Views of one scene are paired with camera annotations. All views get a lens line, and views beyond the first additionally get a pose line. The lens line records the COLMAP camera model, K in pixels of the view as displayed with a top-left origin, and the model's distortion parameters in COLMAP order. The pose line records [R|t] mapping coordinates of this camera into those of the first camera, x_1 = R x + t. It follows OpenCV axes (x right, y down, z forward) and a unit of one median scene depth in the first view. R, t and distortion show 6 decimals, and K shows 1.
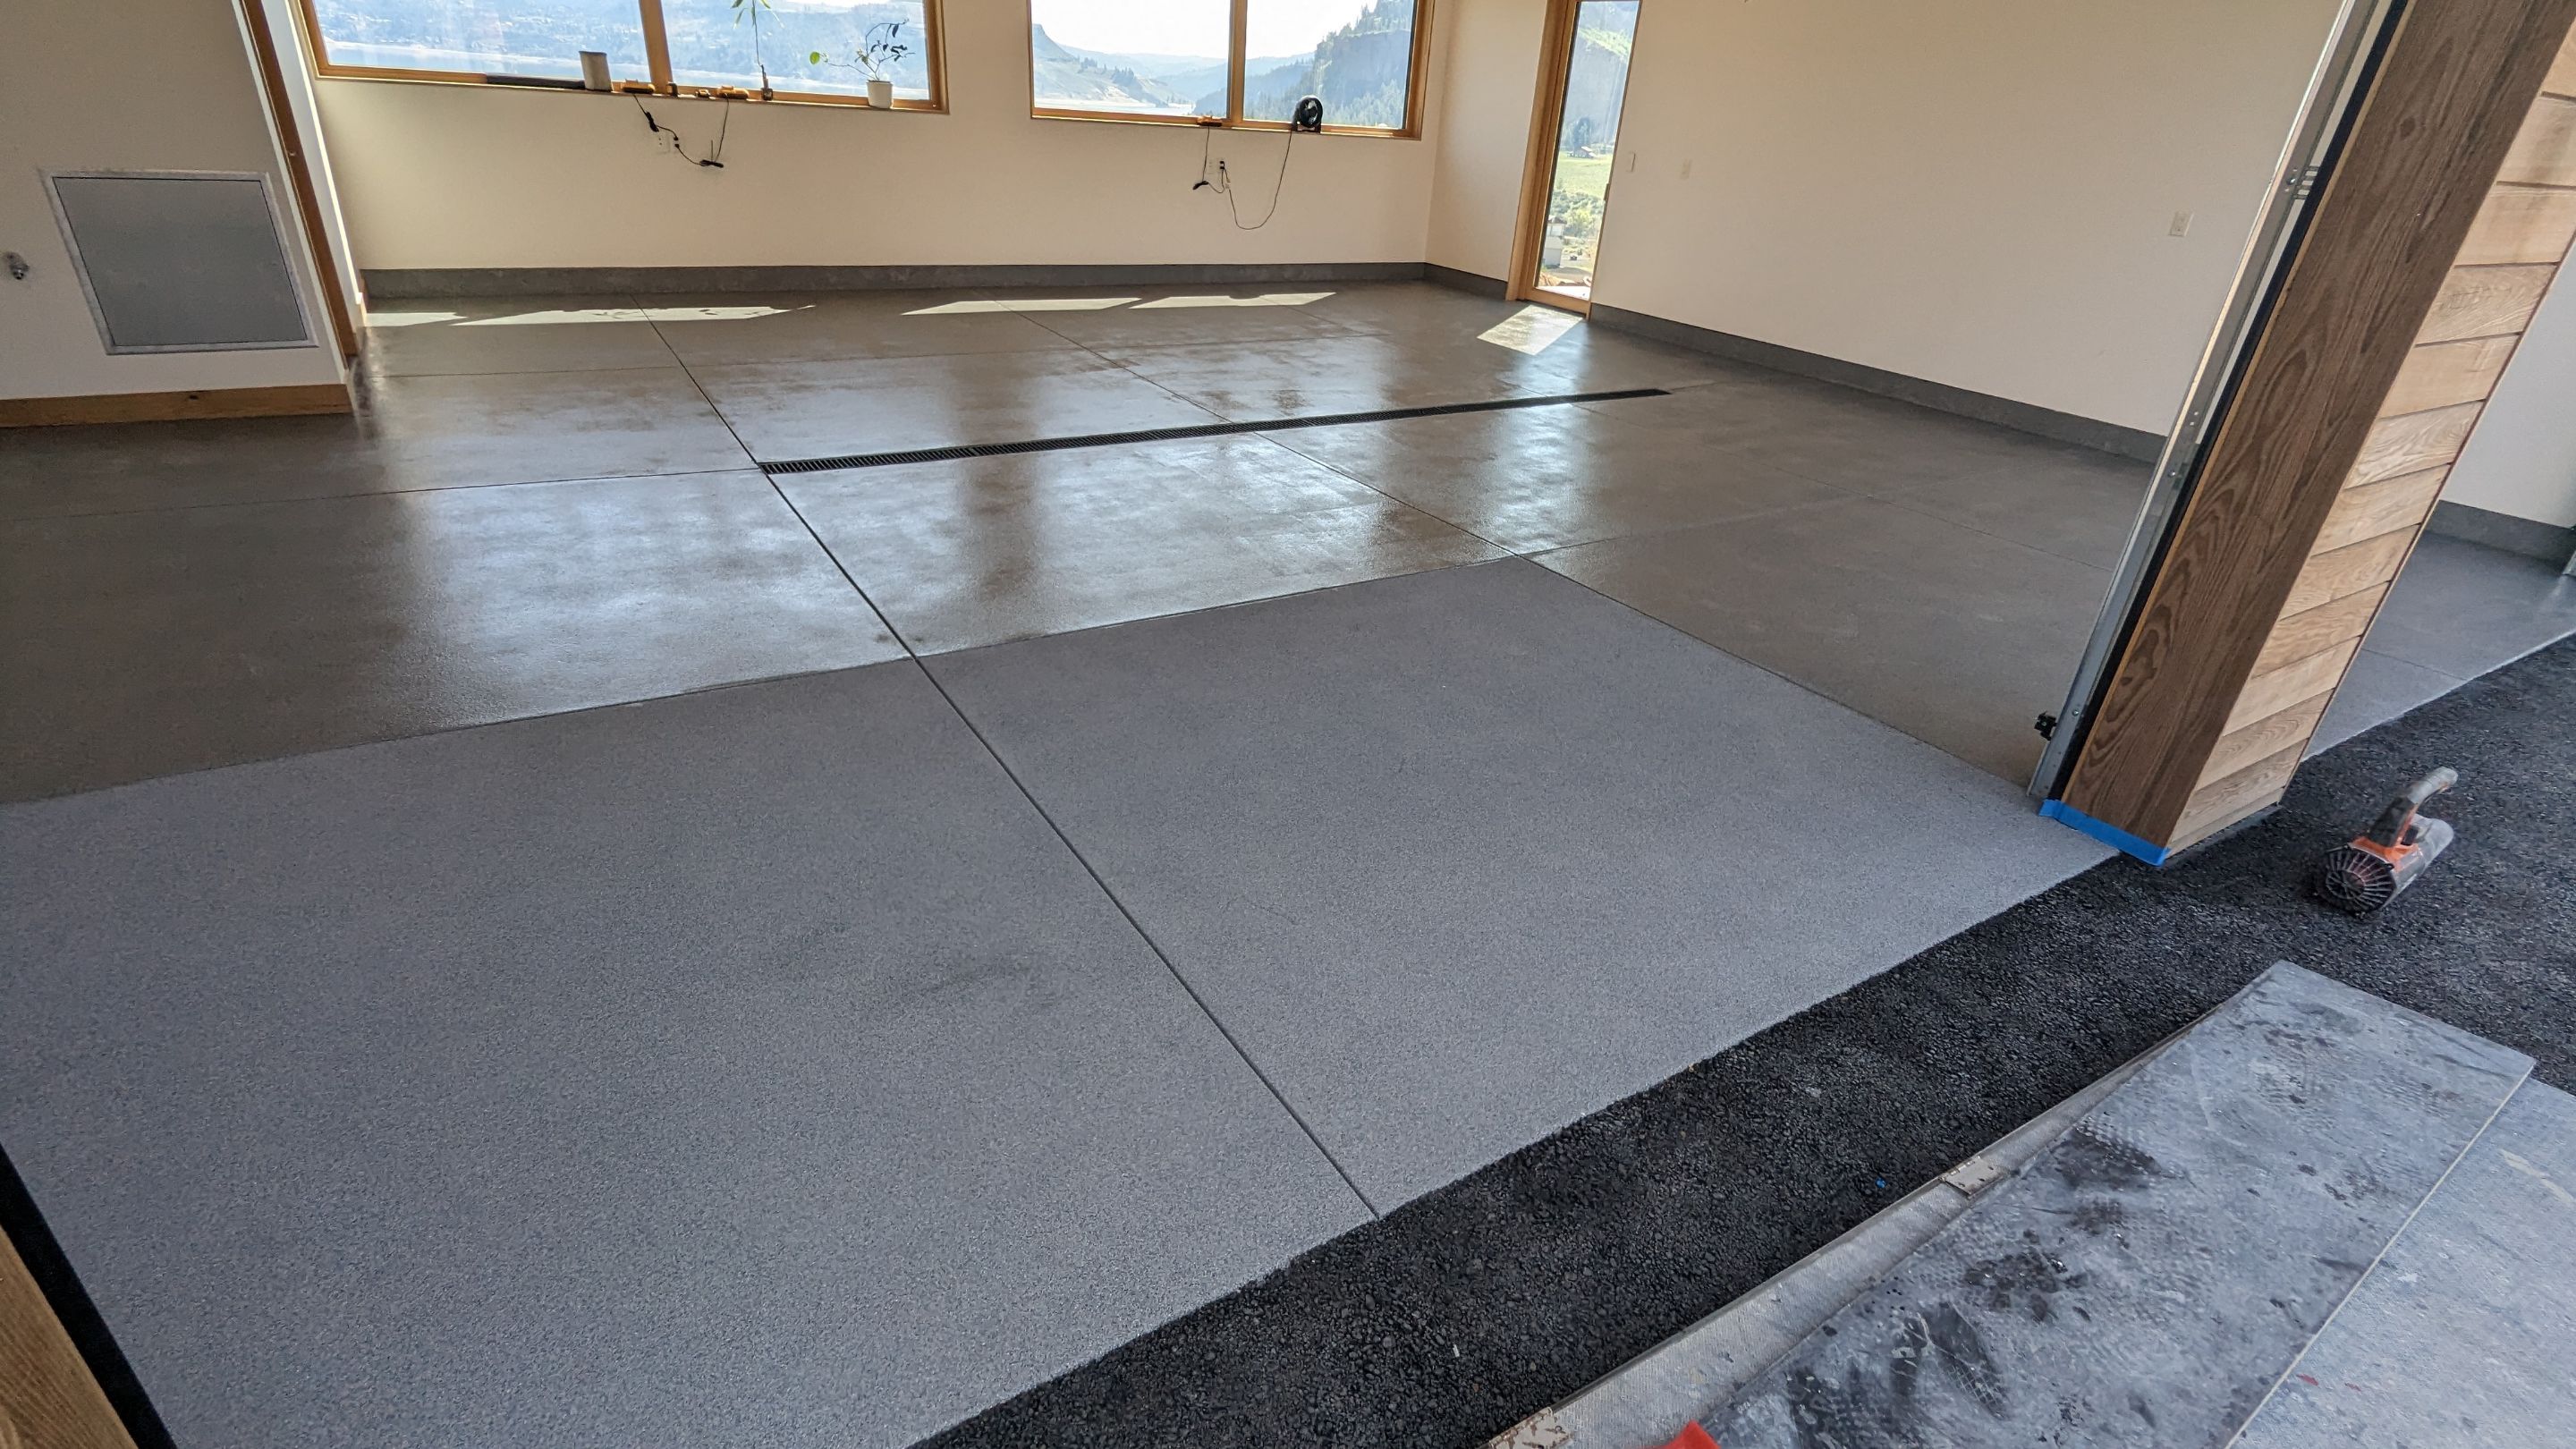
lens RADIAL K [[1222.8, 0, 1299.7], [0, 1222.8, 729.7], [0, 0, 1]] dist [-0.000664, 0.002540]
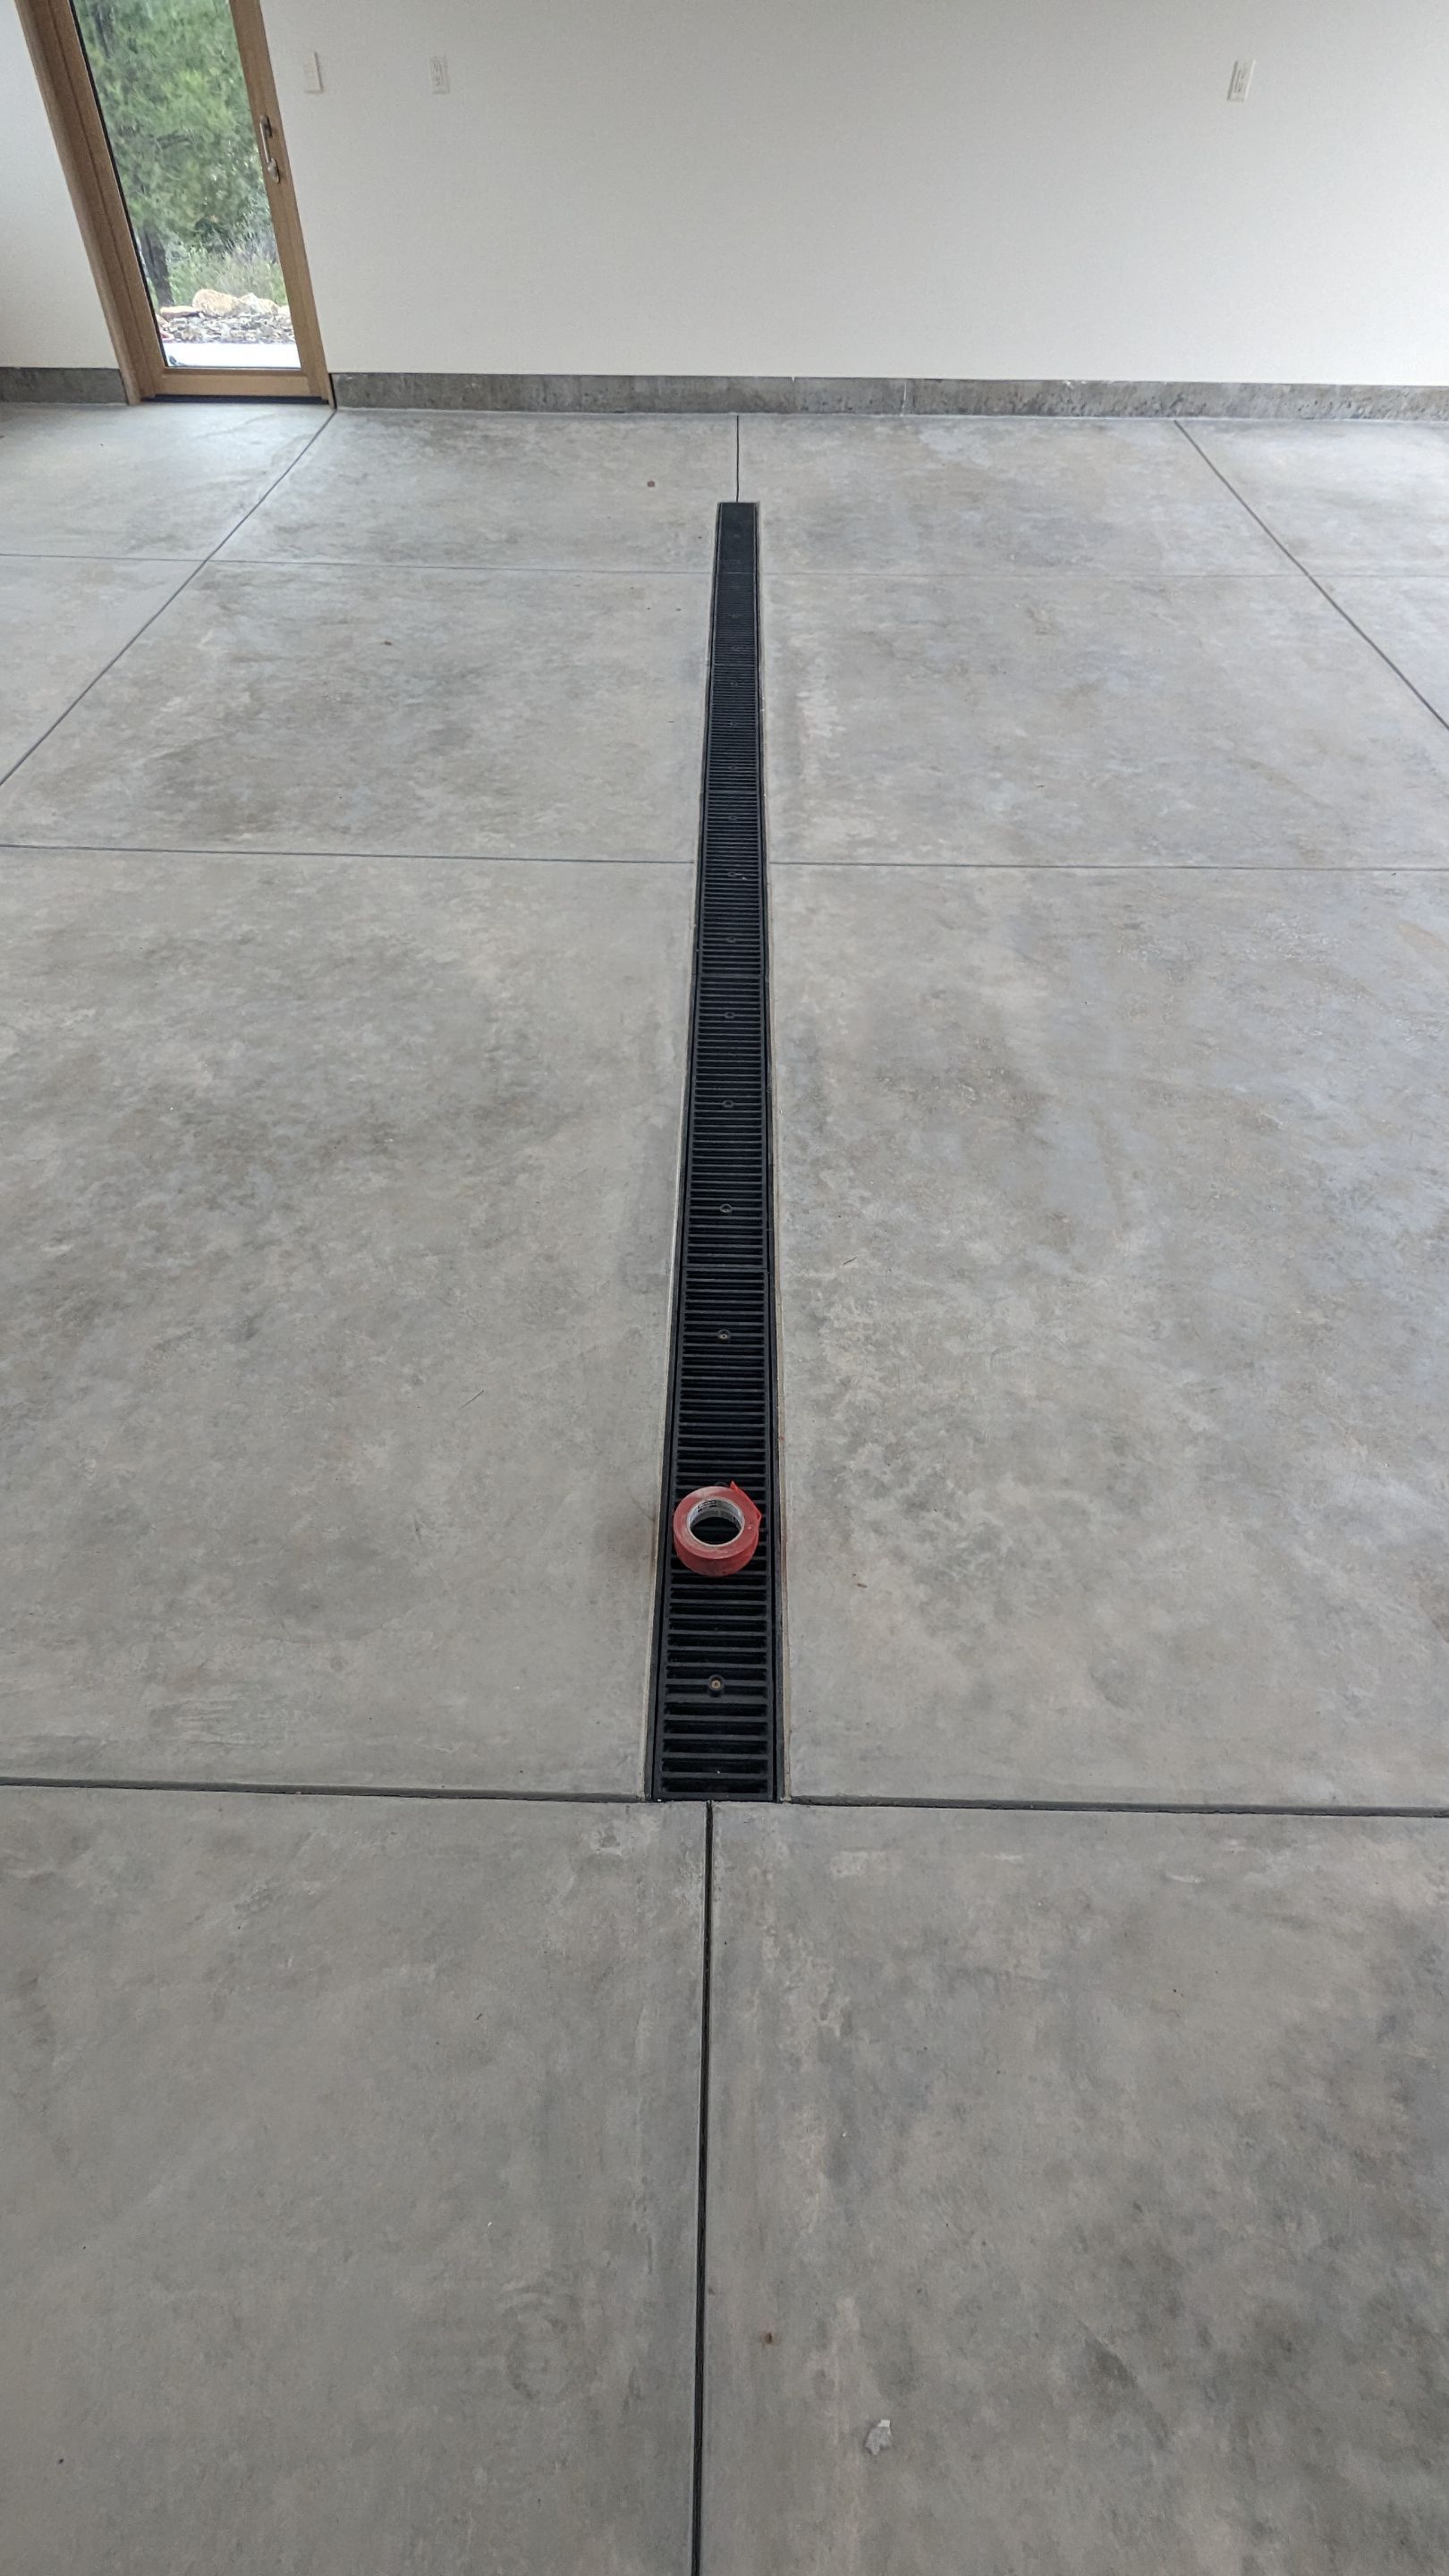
lens RADIAL K [[1222.8, 0, 722.2], [0, 1222.8, 1290.0], [0, 0, 1]] dist [-0.000664, 0.002540]
pose [[0.548913, -0.653343, 0.521381, -0.851959], [0.413055, 0.754286, 0.510331, -0.756811], [-0.726692, -0.064768, 0.683904, 1.336910]]
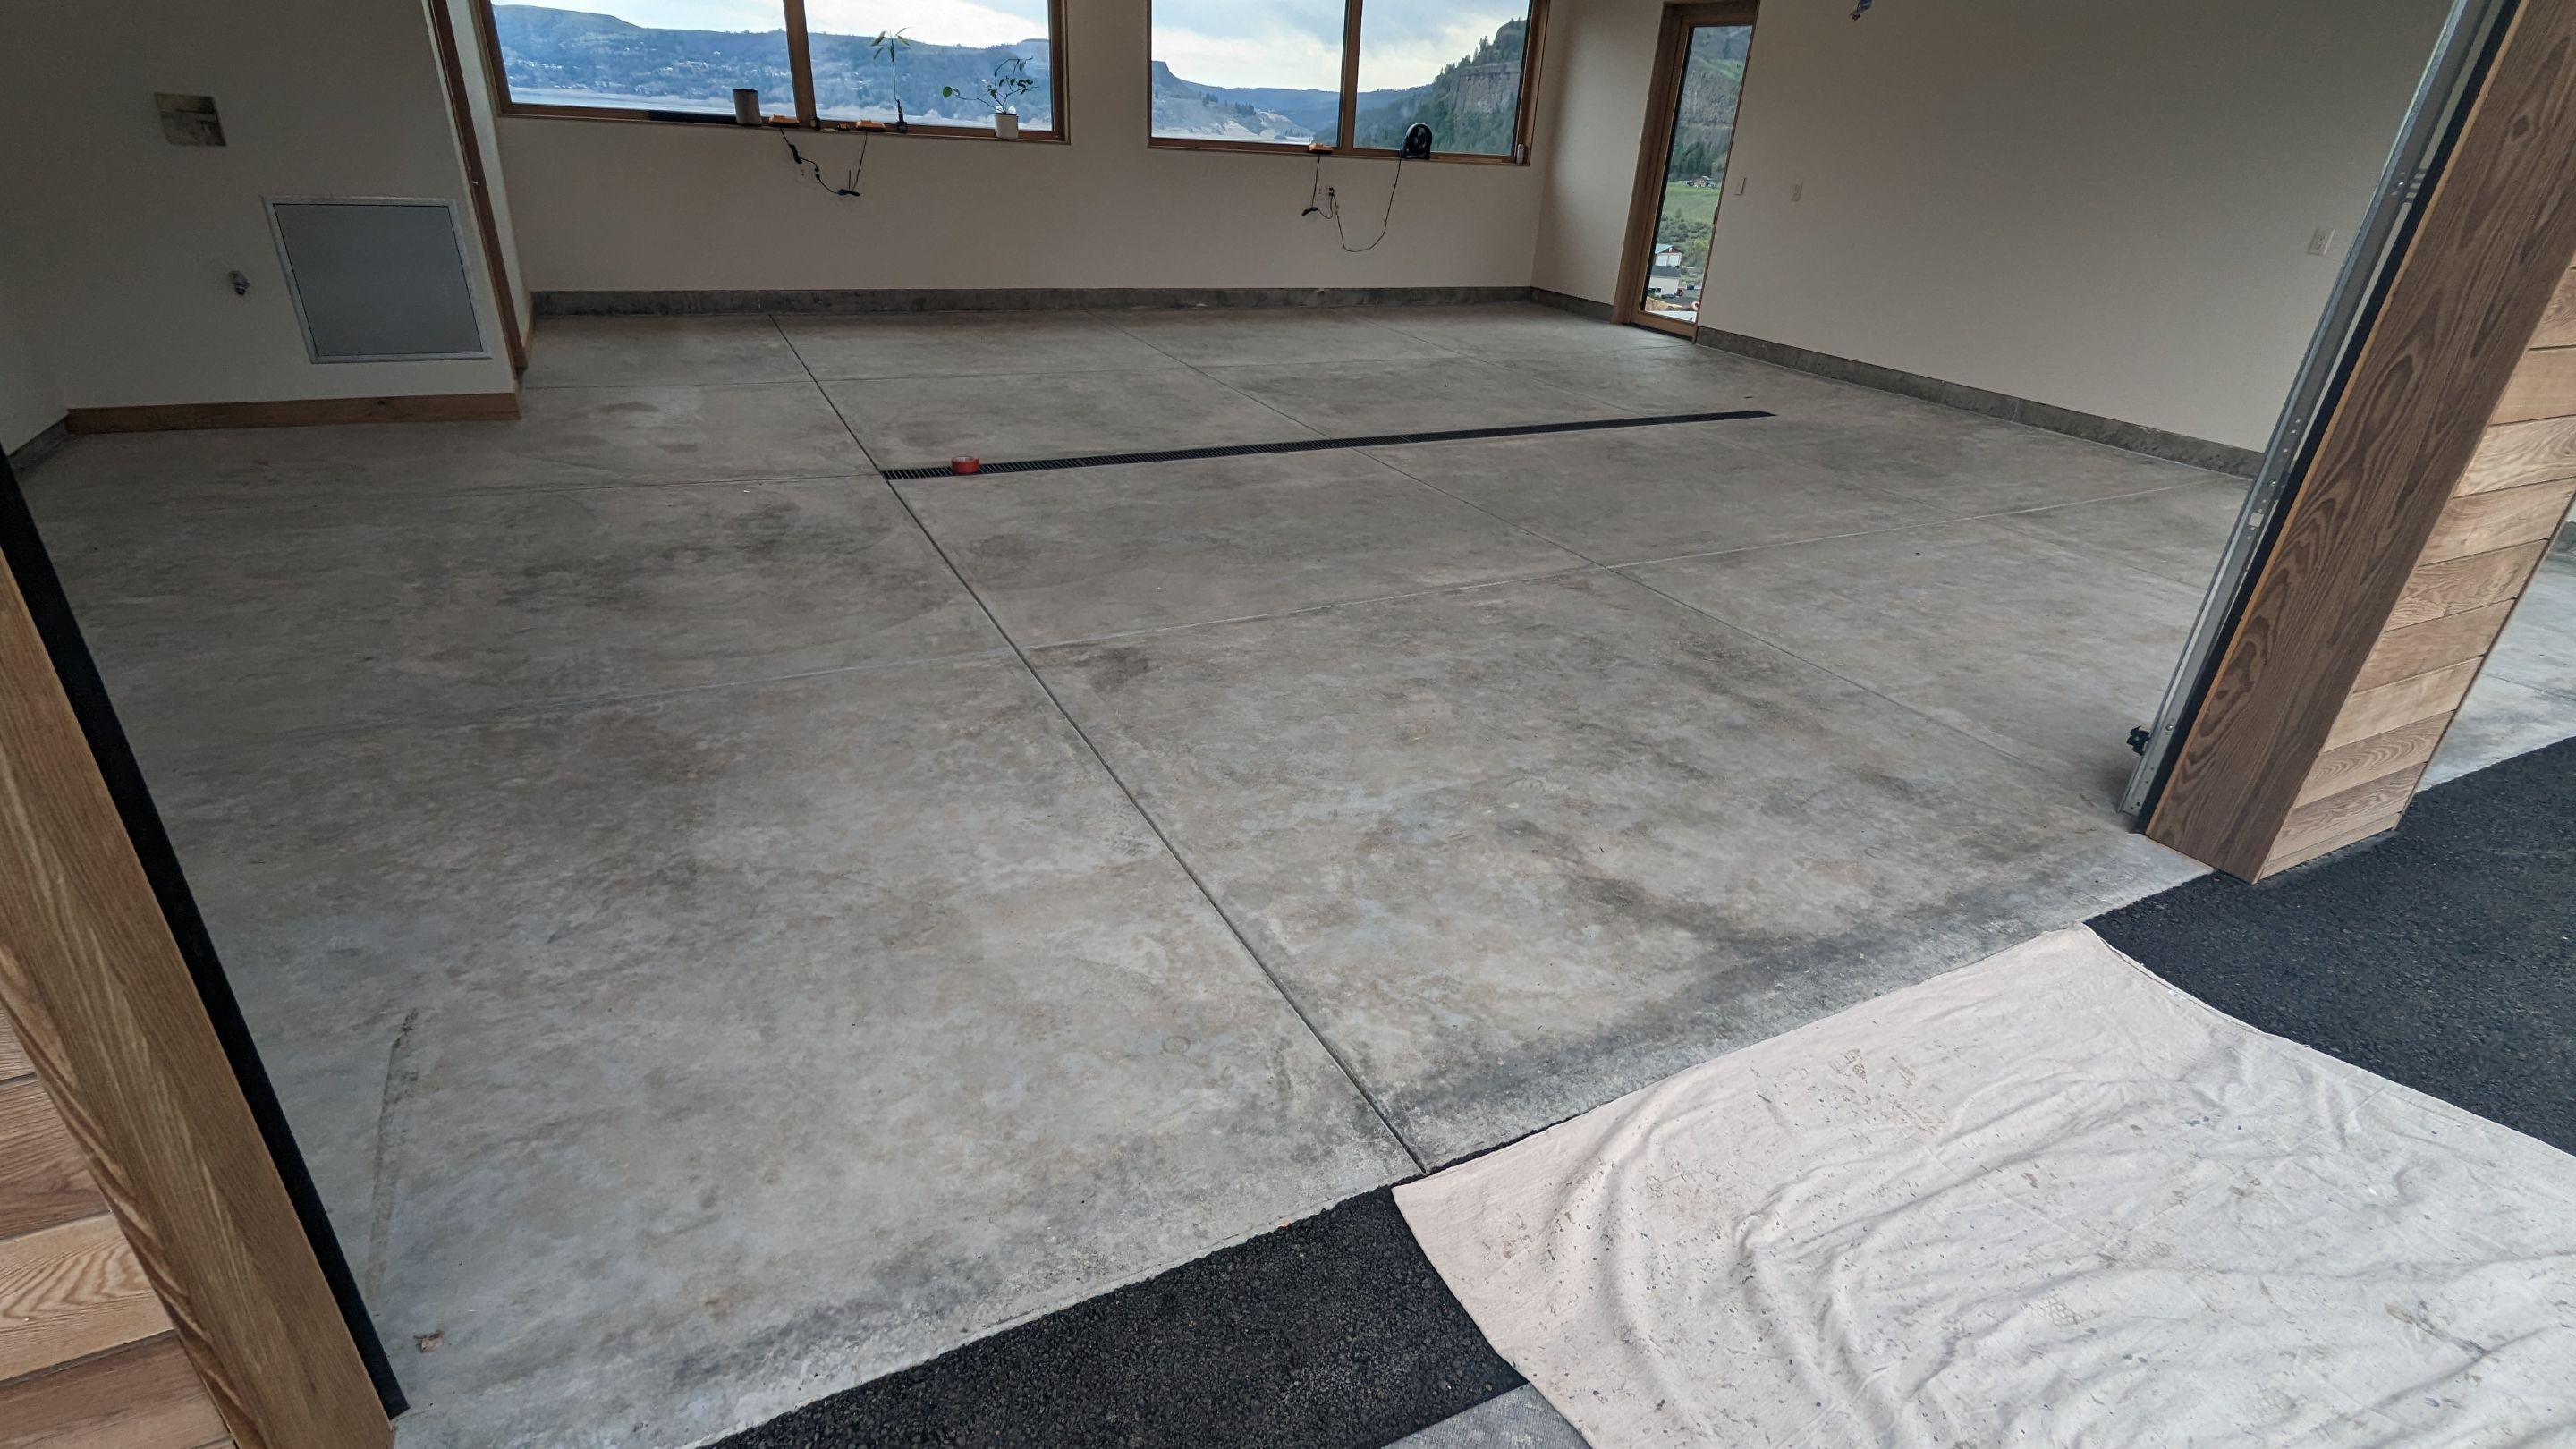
lens RADIAL K [[1222.8, 0, 1300.7], [0, 1222.8, 730.3], [0, 0, 1]] dist [-0.000664, 0.002540]
pose [[0.996368, 0.028870, -0.080113, 0.018691], [-0.030532, 0.999341, -0.019607, 0.028615], [0.079494, 0.021982, 0.996593, -0.031639]]
